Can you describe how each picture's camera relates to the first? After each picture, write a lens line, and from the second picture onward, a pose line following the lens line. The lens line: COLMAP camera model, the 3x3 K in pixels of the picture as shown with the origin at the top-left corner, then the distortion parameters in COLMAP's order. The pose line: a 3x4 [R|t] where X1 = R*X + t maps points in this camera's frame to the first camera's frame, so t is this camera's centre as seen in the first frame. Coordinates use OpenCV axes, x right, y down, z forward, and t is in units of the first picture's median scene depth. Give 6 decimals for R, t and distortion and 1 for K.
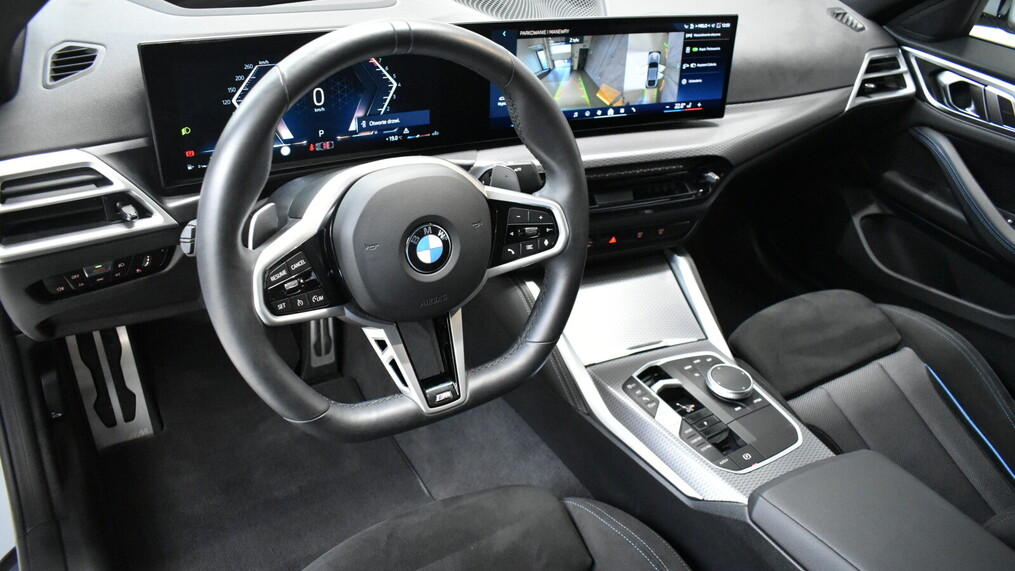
lens RADIAL K [[773.9, 0, 504.8], [0, 773.9, 282.3], [0, 0, 1]] dist [-0.023636, 0.008643]
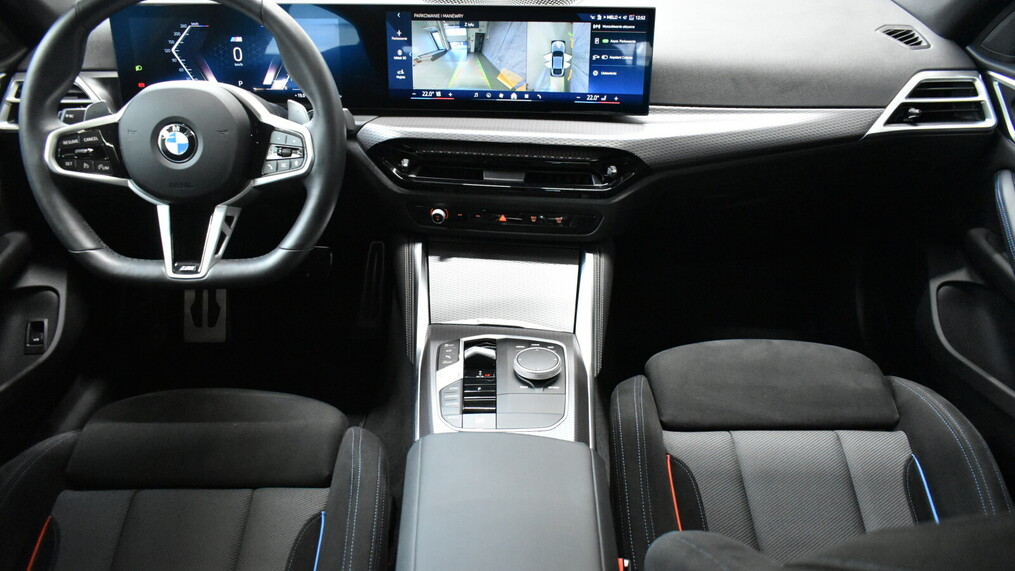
lens RADIAL K [[773.9, 0, 506.0], [0, 773.9, 282.6], [0, 0, 1]] dist [-0.023636, 0.008643]
pose [[0.846699, 0.160398, -0.507320, 0.707524], [-0.220929, 0.973382, -0.060970, 0.094264], [0.484037, 0.163705, 0.859598, 0.130145]]
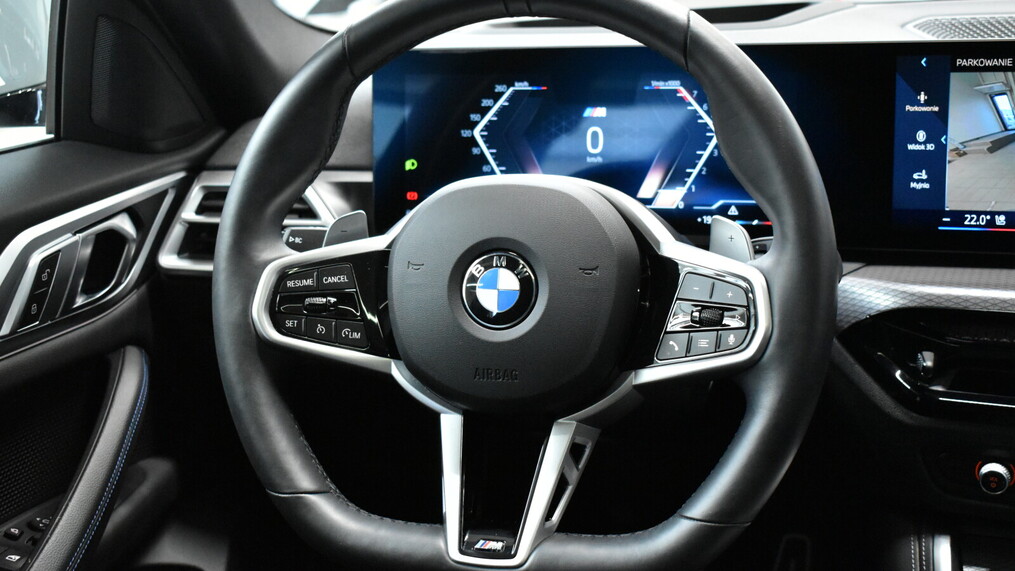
lens RADIAL K [[1460.6, 0, 506.4], [0, 1460.6, 278.1], [0, 0, 1]] dist [-0.027868, 0.000000]
pose [[0.655468, 0.051242, -0.753482, 0.553217], [-0.317596, 0.923889, -0.213452, 0.138070], [0.685196, 0.379214, 0.621854, 0.159150]]
